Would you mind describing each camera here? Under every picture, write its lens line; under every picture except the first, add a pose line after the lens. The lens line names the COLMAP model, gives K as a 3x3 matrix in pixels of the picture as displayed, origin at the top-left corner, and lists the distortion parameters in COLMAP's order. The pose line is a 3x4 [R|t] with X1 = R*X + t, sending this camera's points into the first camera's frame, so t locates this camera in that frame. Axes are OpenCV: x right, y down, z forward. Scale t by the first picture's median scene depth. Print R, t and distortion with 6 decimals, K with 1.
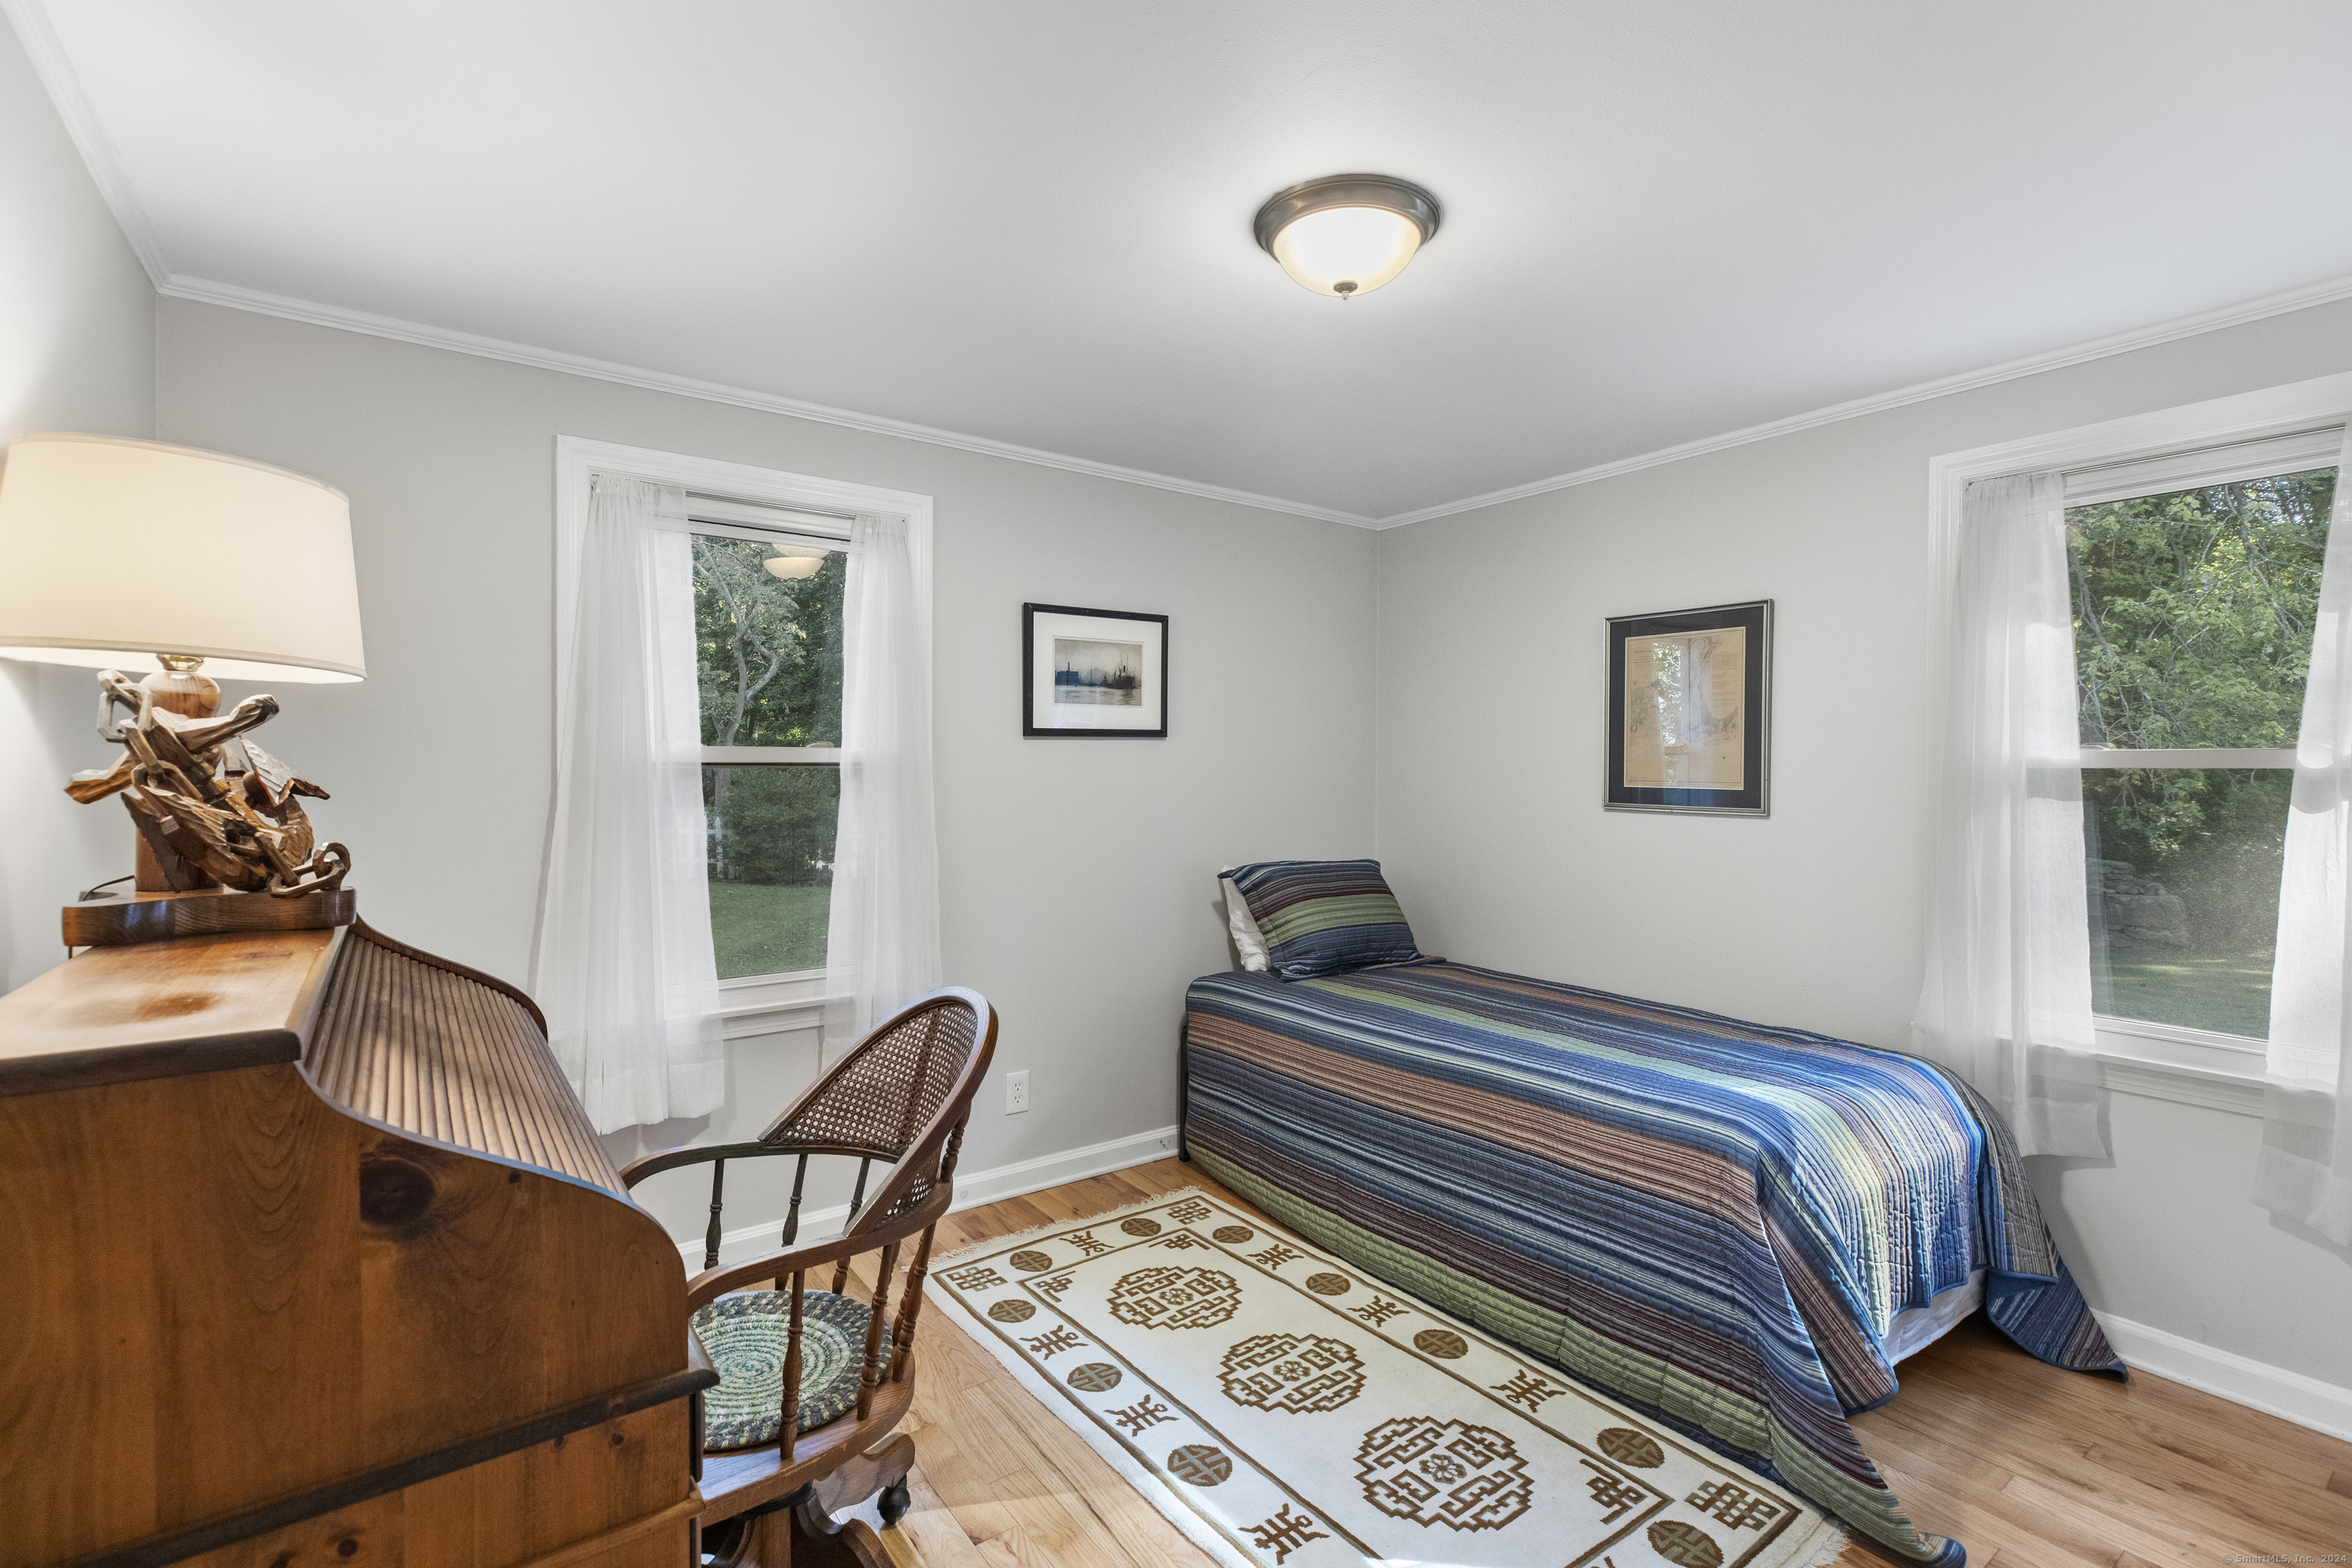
lens RADIAL K [[1053.6, 0, 1180.4], [0, 1053.6, 787.3], [0, 0, 1]] dist [0.004127, -0.000049]
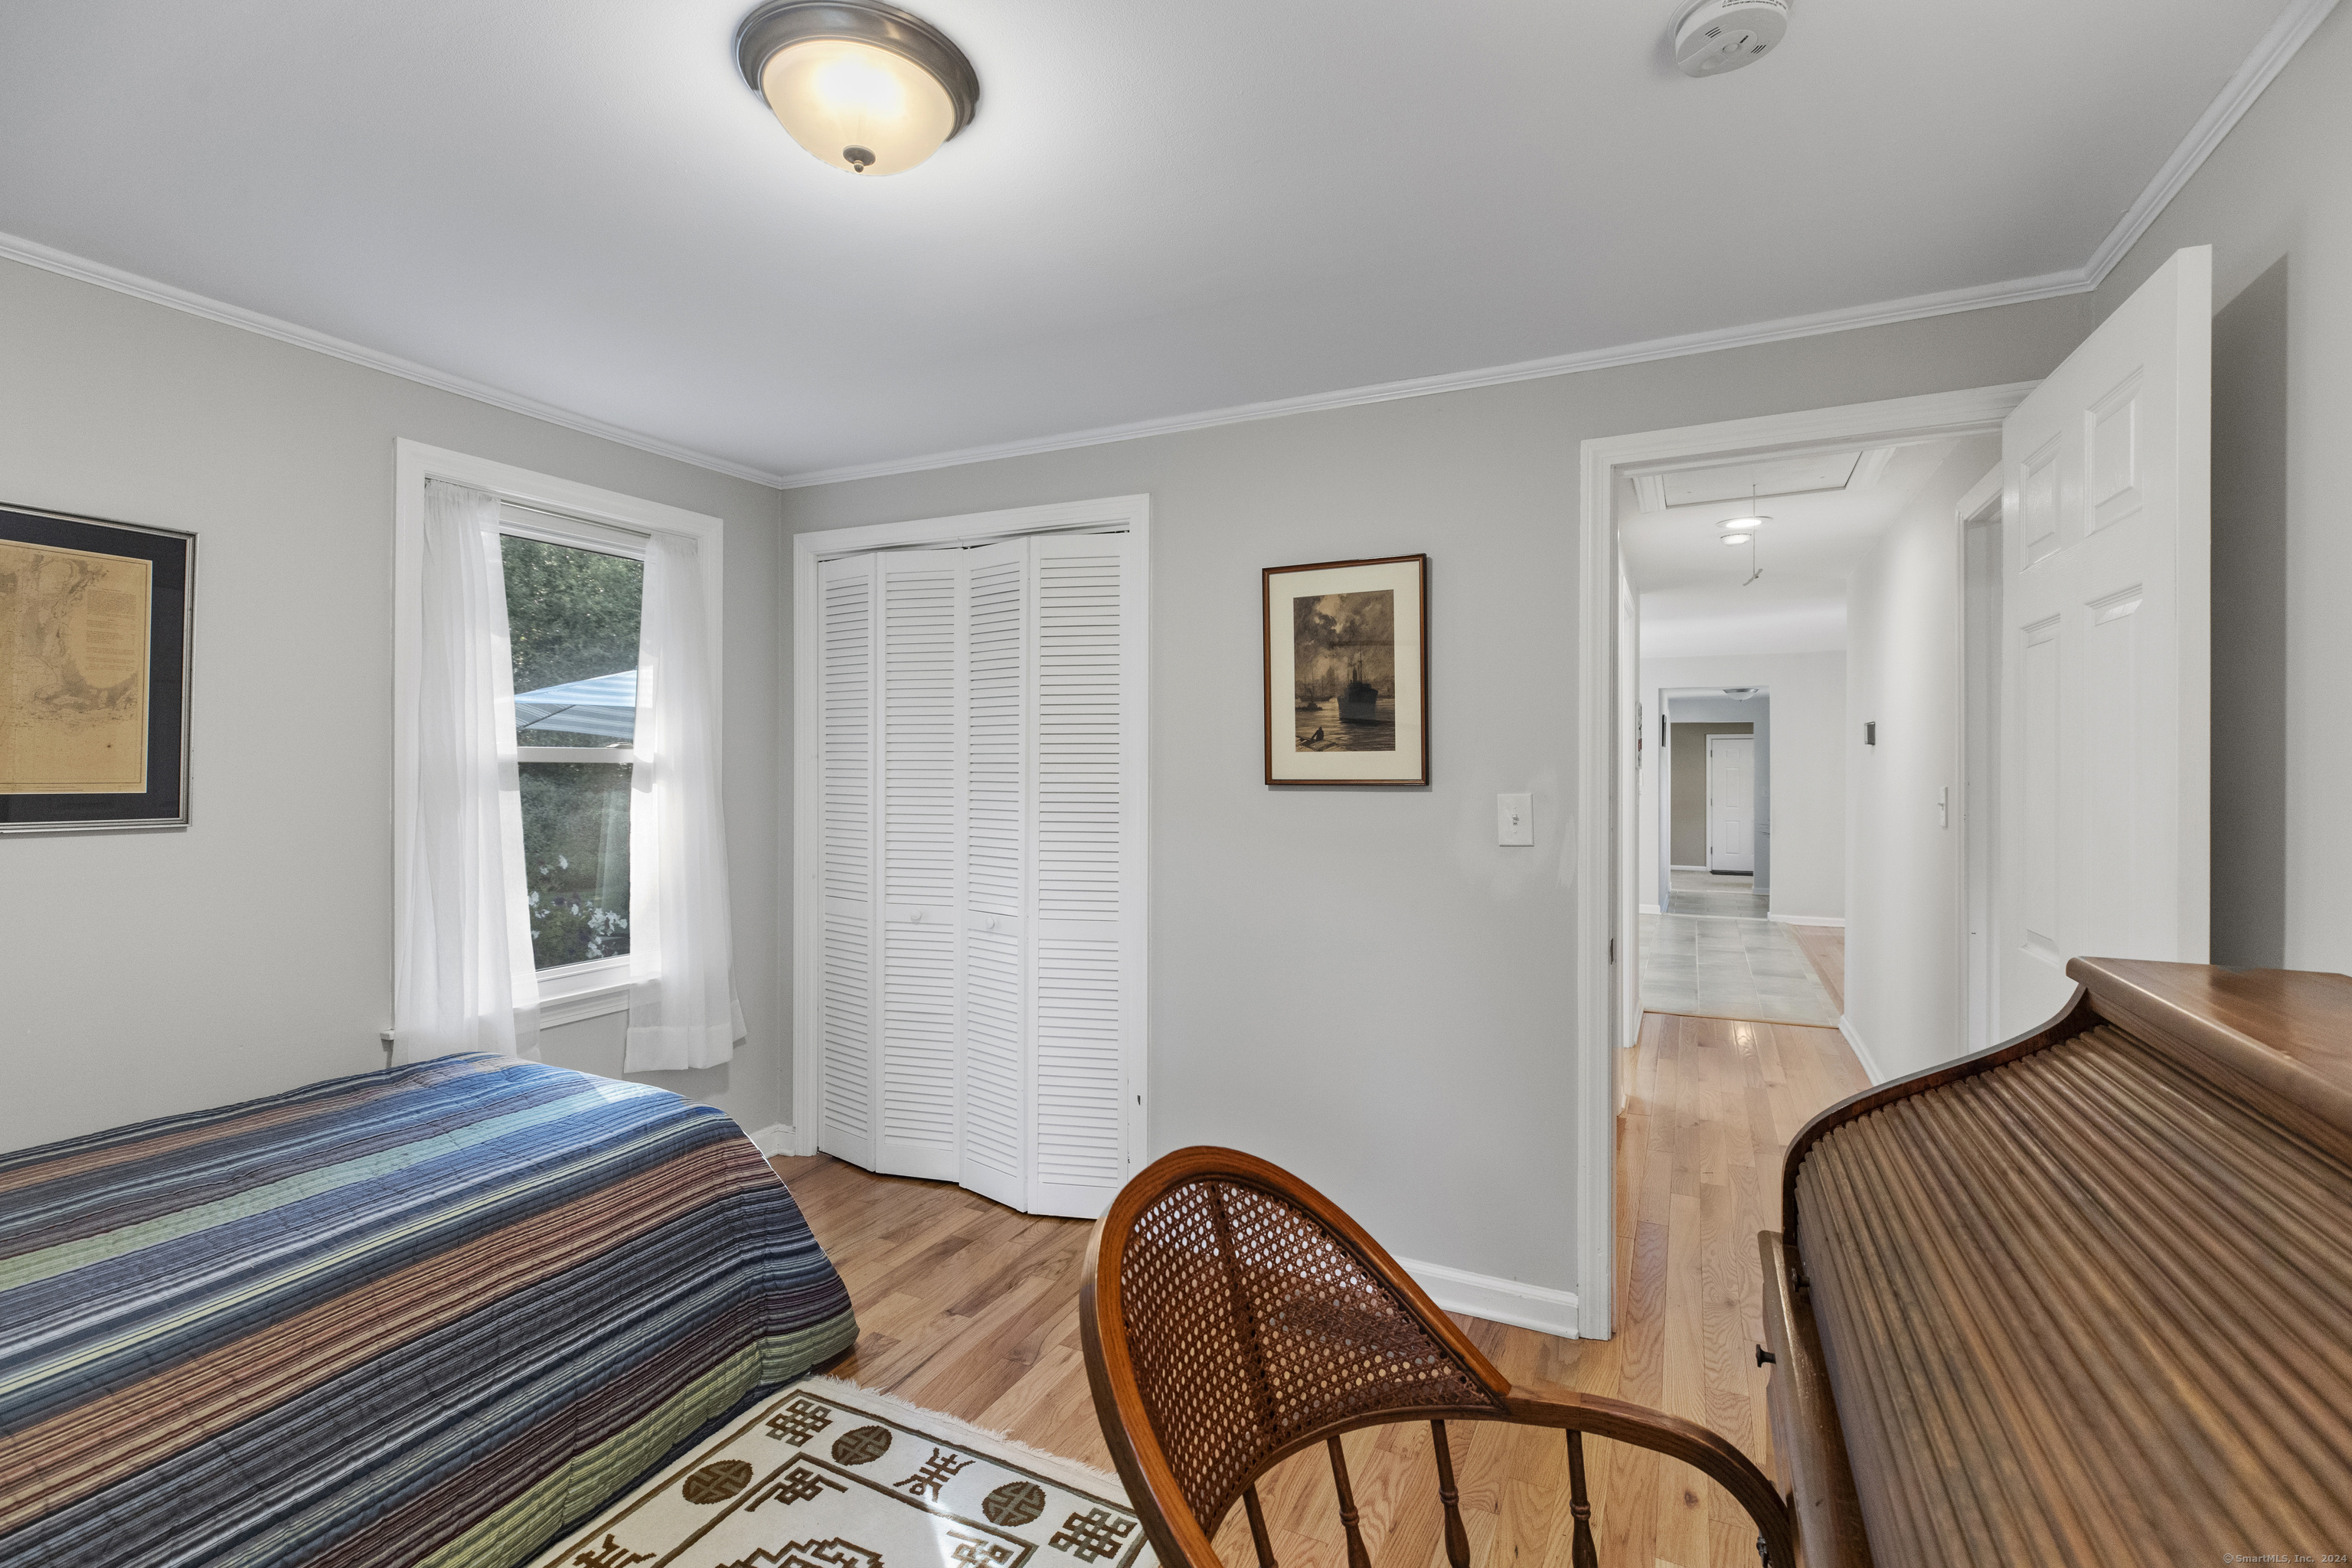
lens RADIAL K [[1053.6, 0, 1181.4], [0, 1053.6, 762.5], [0, 0, 1]] dist [0.004127, -0.000049]
pose [[-0.468597, -0.003025, 0.883407, -0.571946], [0.012361, 0.999874, 0.009981, -0.022750], [-0.883325, 0.015597, -0.468501, 1.009407]]
